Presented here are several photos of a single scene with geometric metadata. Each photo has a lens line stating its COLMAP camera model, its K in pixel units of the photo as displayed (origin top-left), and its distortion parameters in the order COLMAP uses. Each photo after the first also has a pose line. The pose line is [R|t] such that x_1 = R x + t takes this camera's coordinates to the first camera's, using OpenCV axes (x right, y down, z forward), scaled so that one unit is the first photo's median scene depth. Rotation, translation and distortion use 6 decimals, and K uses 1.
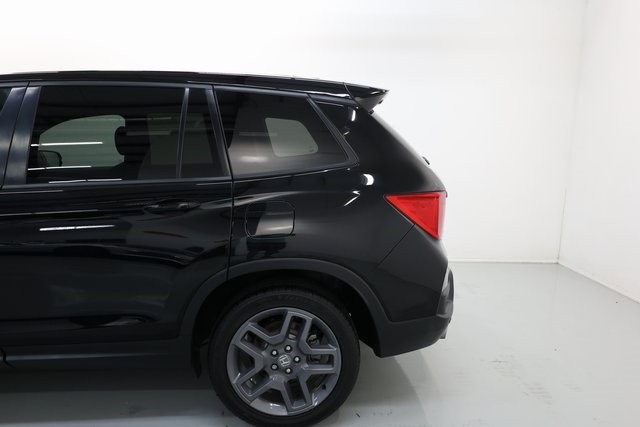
lens RADIAL K [[441.0, 0, 319.8], [0, 441.0, 212.7], [0, 0, 1]] dist [-0.022622, -0.002460]
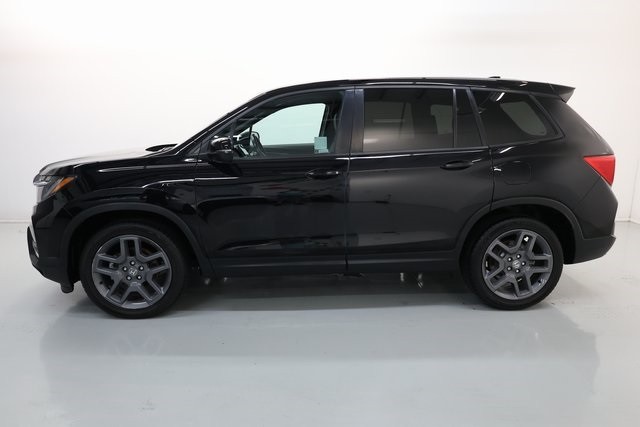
lens RADIAL K [[441.0, 0, 320.3], [0, 441.0, 214.6], [0, 0, 1]] dist [-0.022622, -0.002460]
pose [[0.999761, -0.018564, -0.011510, -0.757514], [0.018974, 0.999150, 0.036605, 0.090862], [0.010820, -0.036814, 0.999264, -0.557520]]
